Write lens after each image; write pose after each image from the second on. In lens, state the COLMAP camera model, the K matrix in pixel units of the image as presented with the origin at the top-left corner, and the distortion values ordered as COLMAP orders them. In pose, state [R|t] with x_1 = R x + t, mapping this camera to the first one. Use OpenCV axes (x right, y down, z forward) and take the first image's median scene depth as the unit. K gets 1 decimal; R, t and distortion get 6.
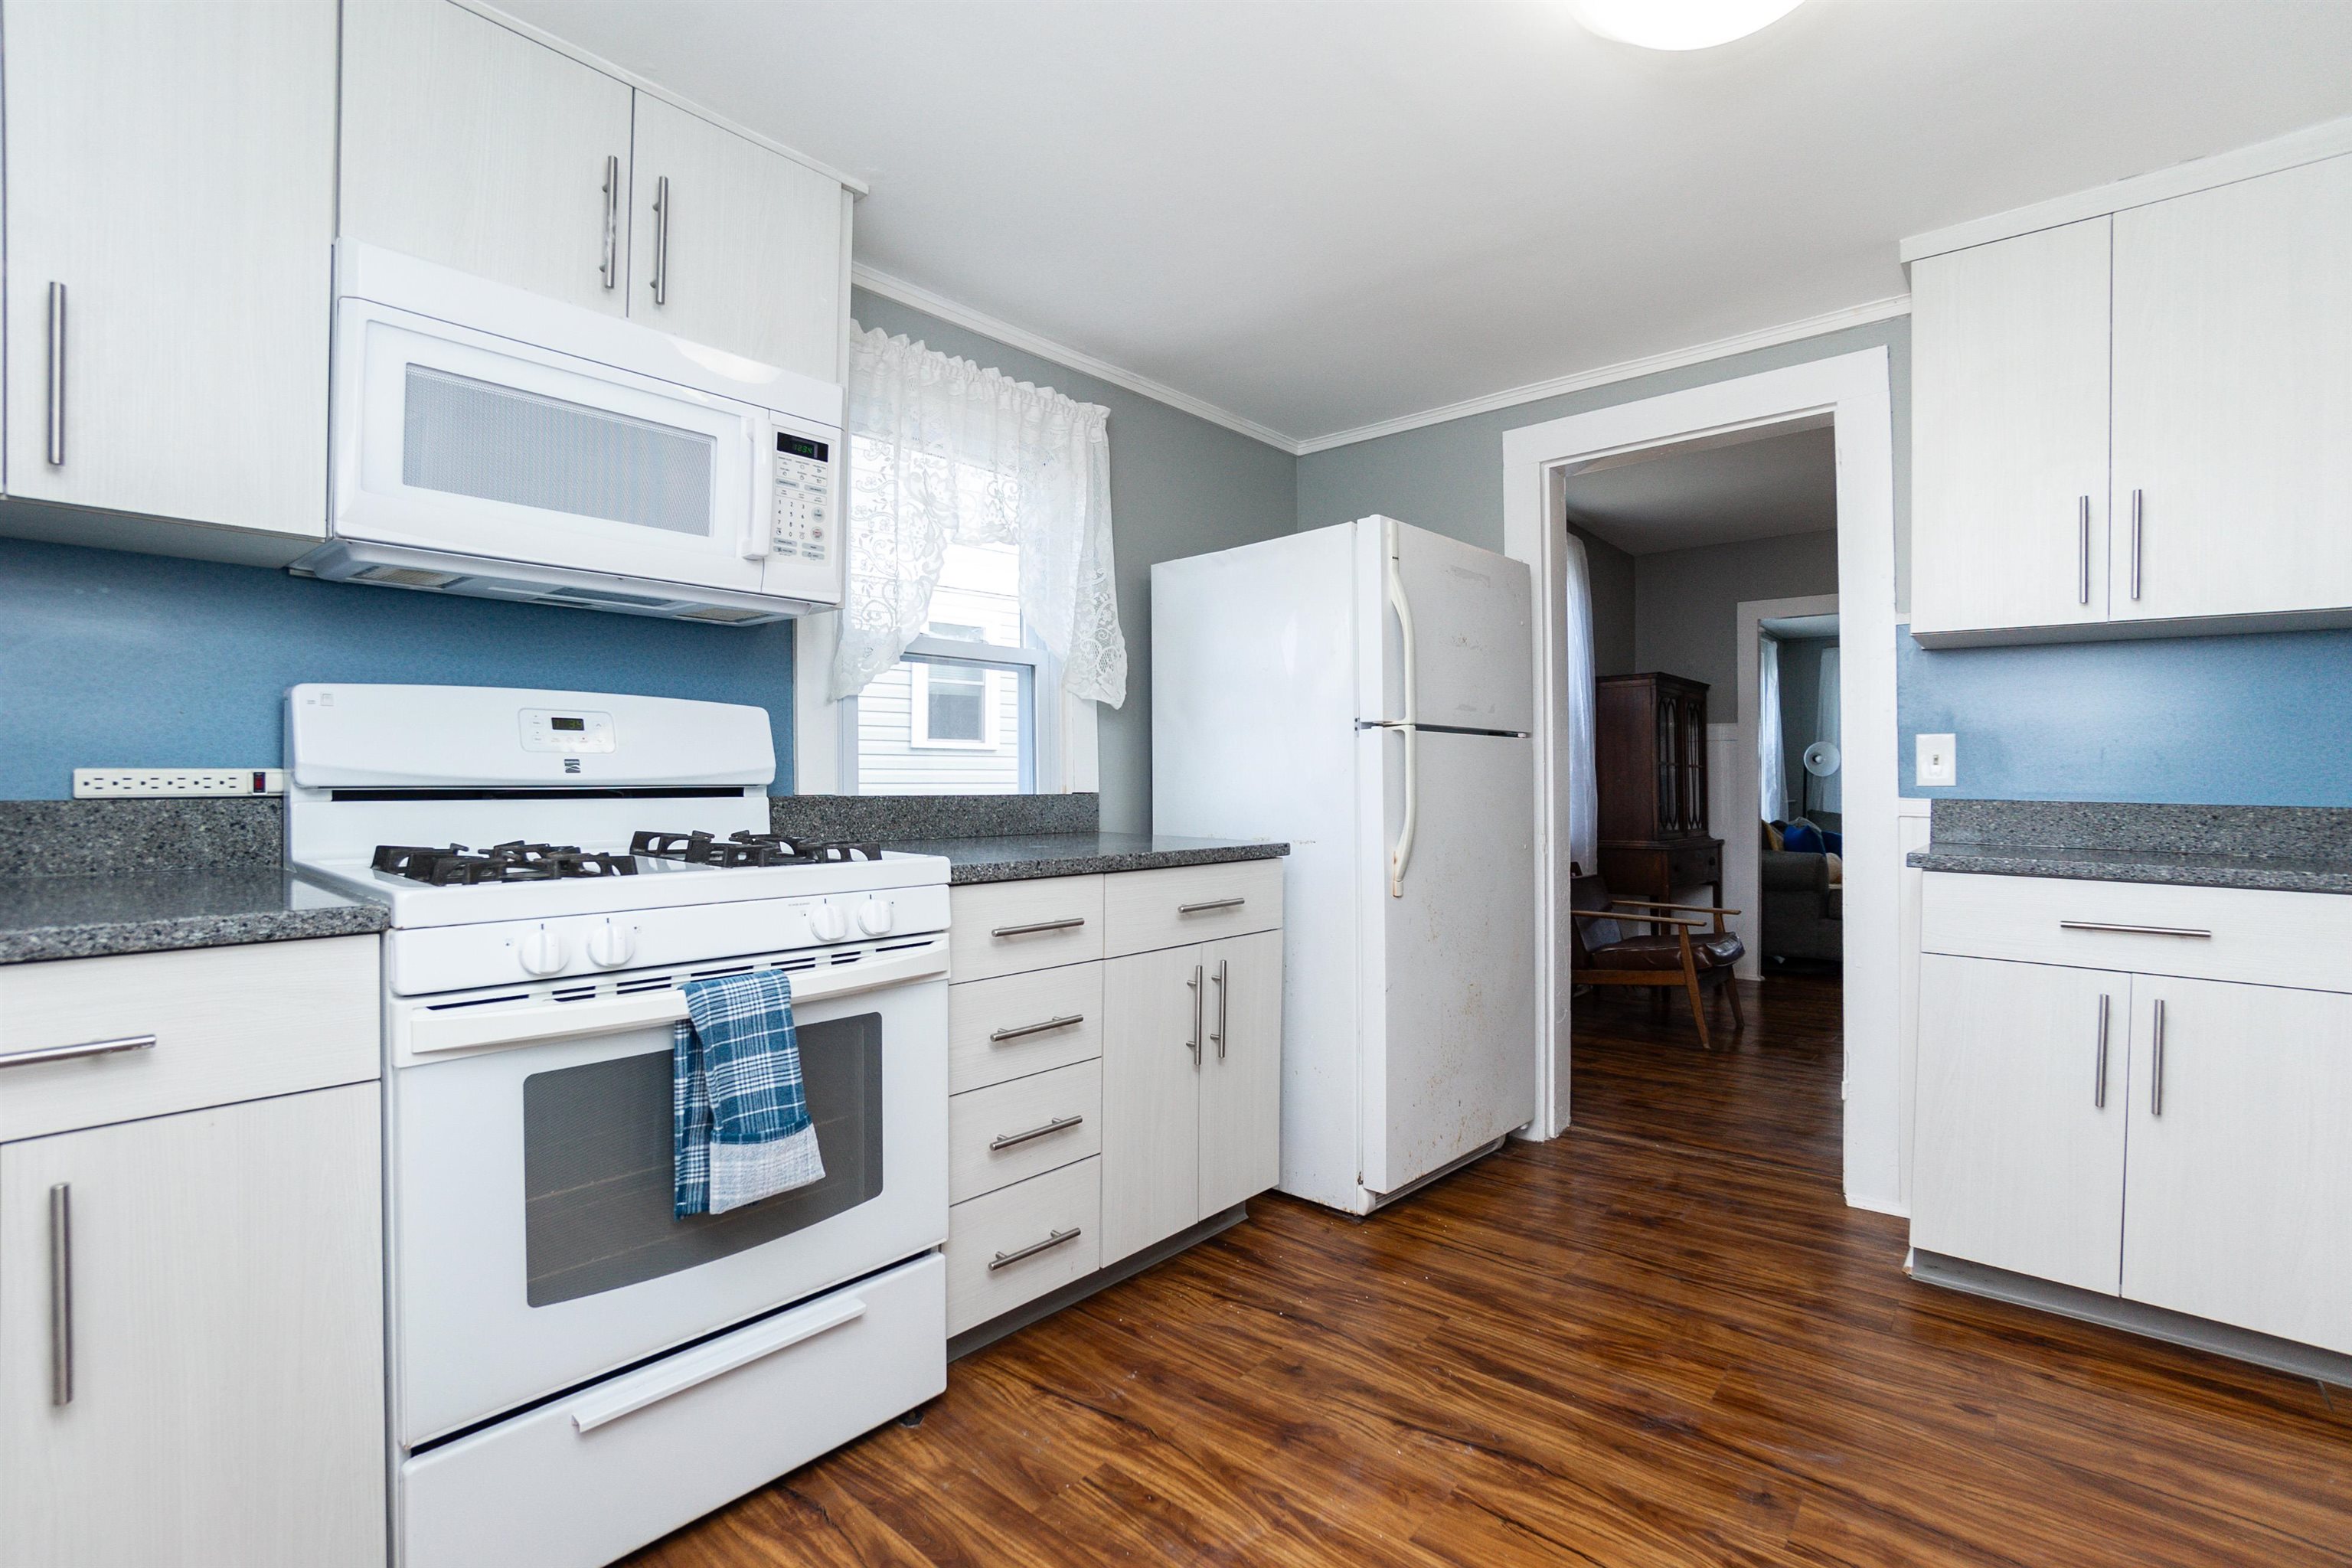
lens RADIAL K [[1060.7, 0, 1166.0], [0, 1060.7, 780.3], [0, 0, 1]] dist [-0.032290, 0.001921]
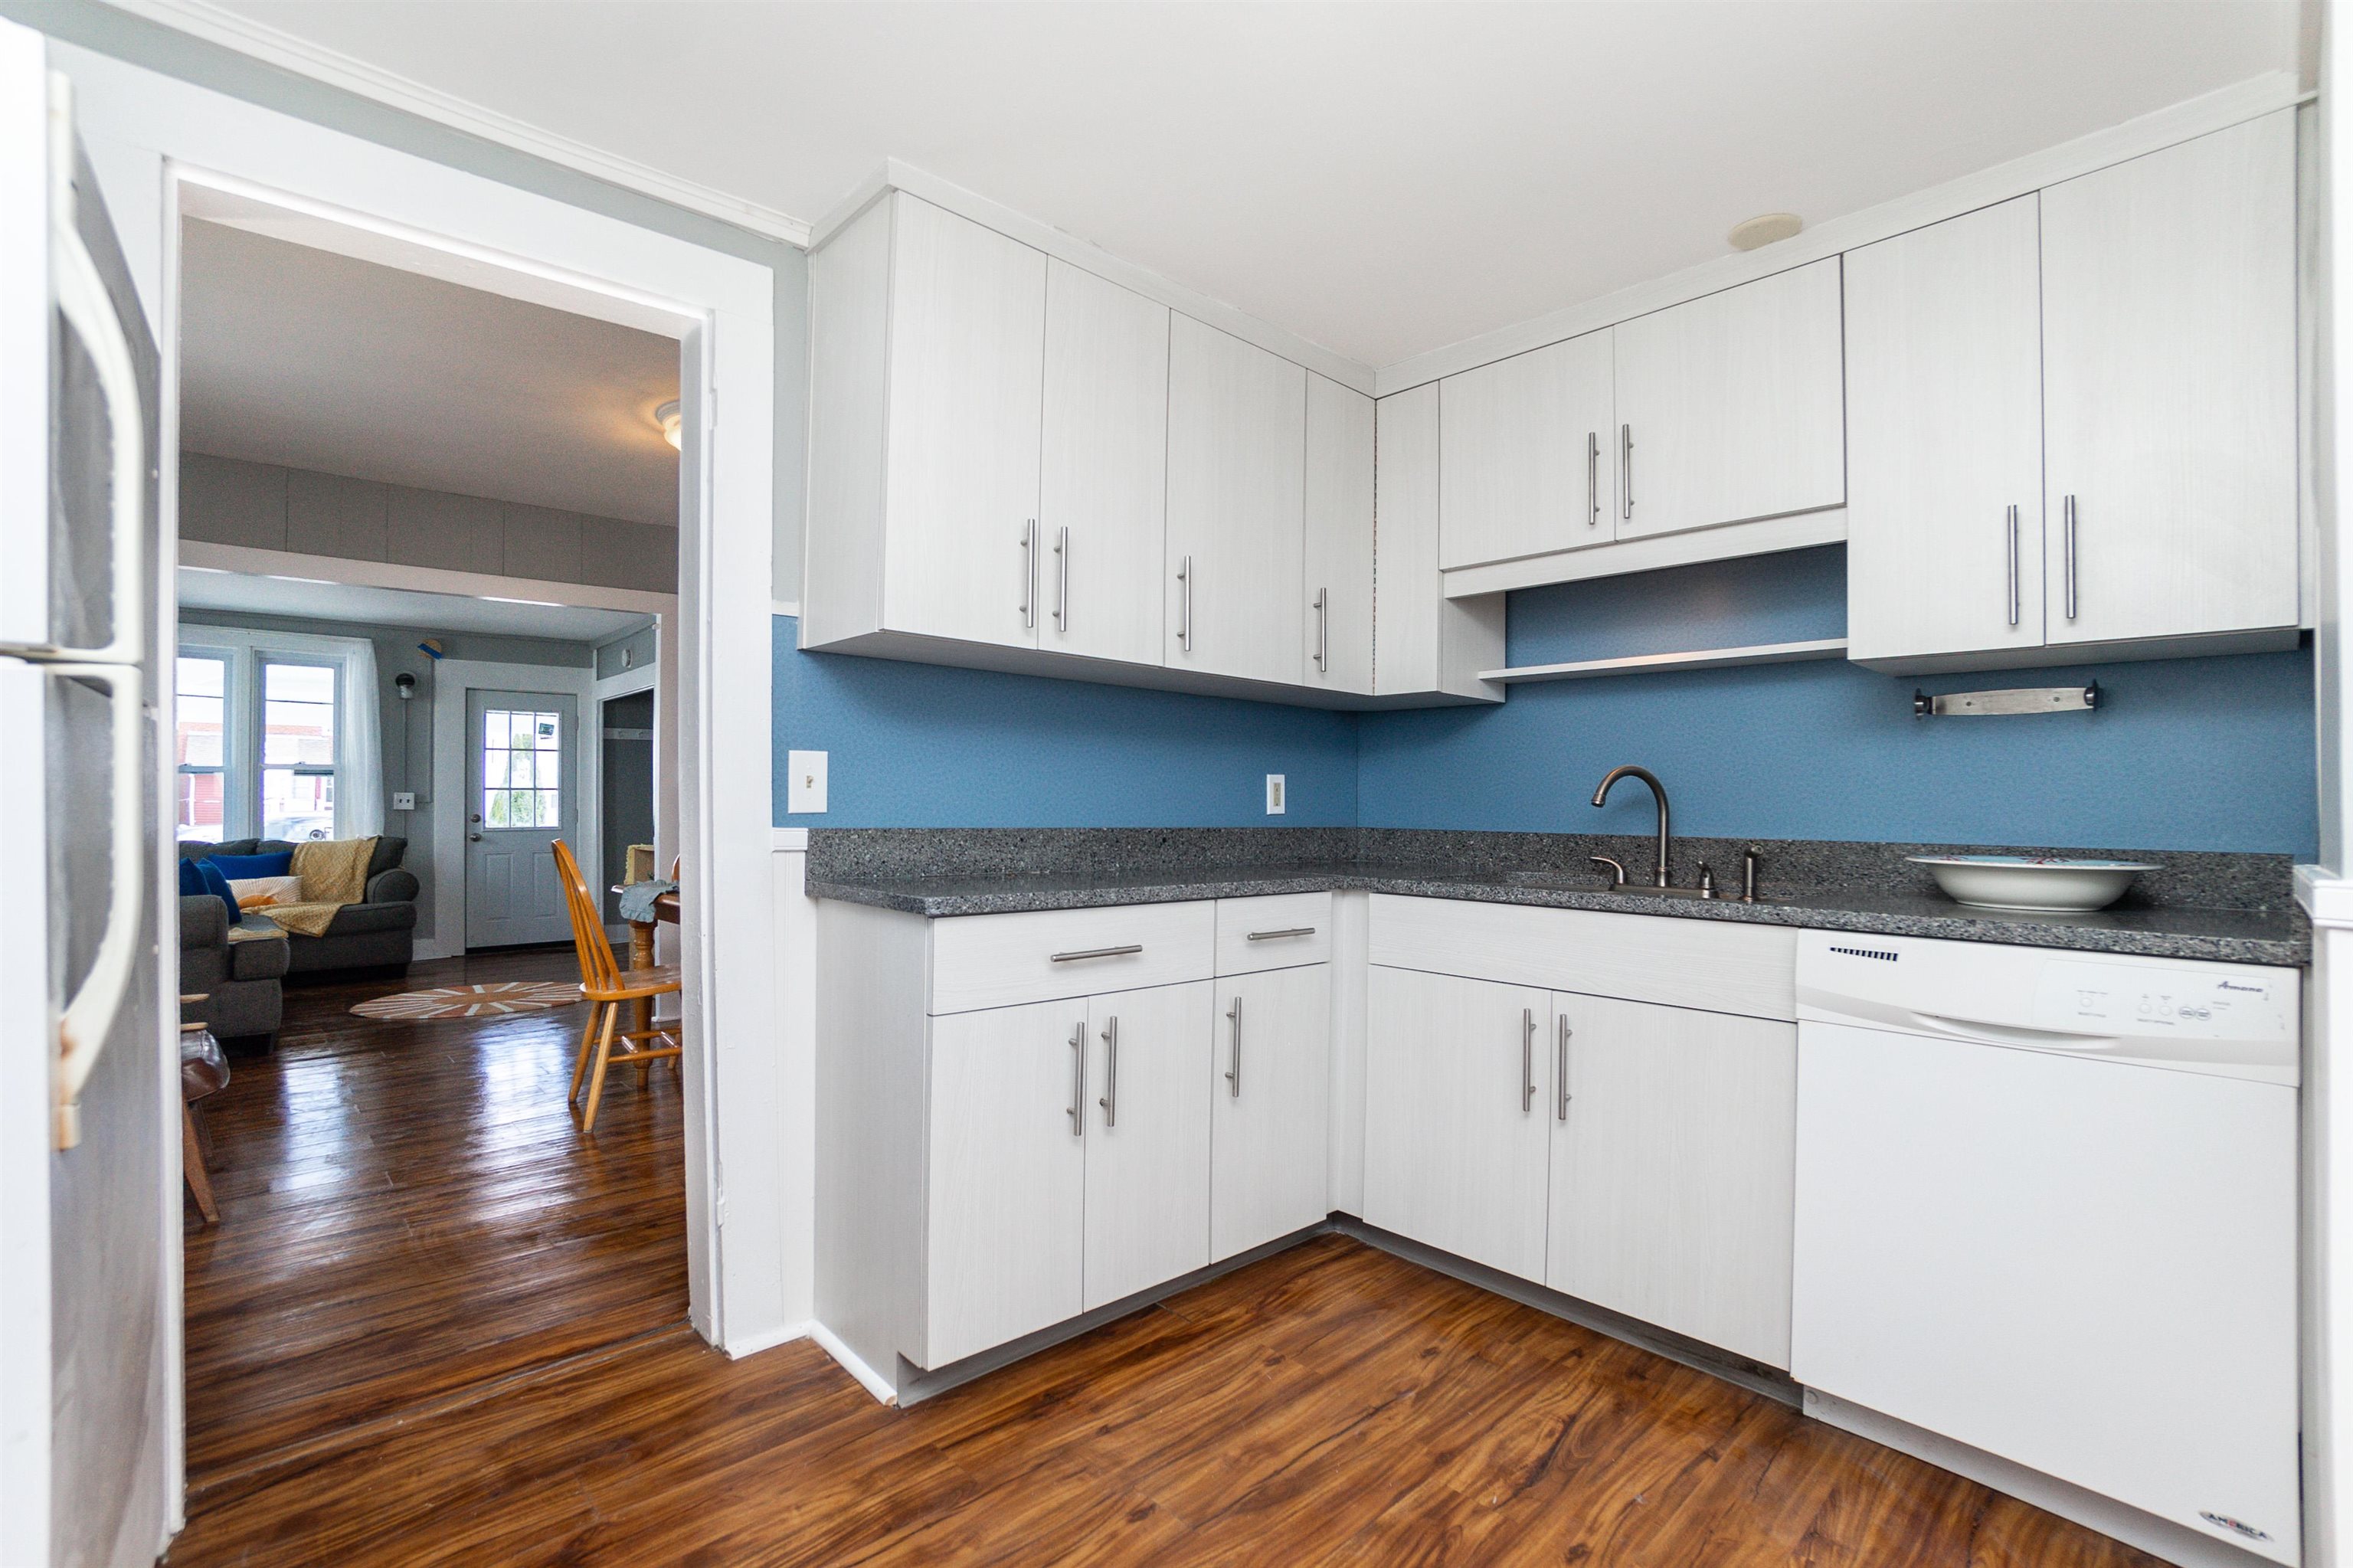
lens RADIAL K [[1061.2, 0, 1180.7], [0, 1061.2, 790.8], [0, 0, 1]] dist [-0.032290, 0.001921]
pose [[0.099686, 0.007455, 0.994991, -0.086947], [-0.002873, 0.999970, -0.007204, -0.007480], [-0.995015, -0.002140, 0.099704, 0.621101]]
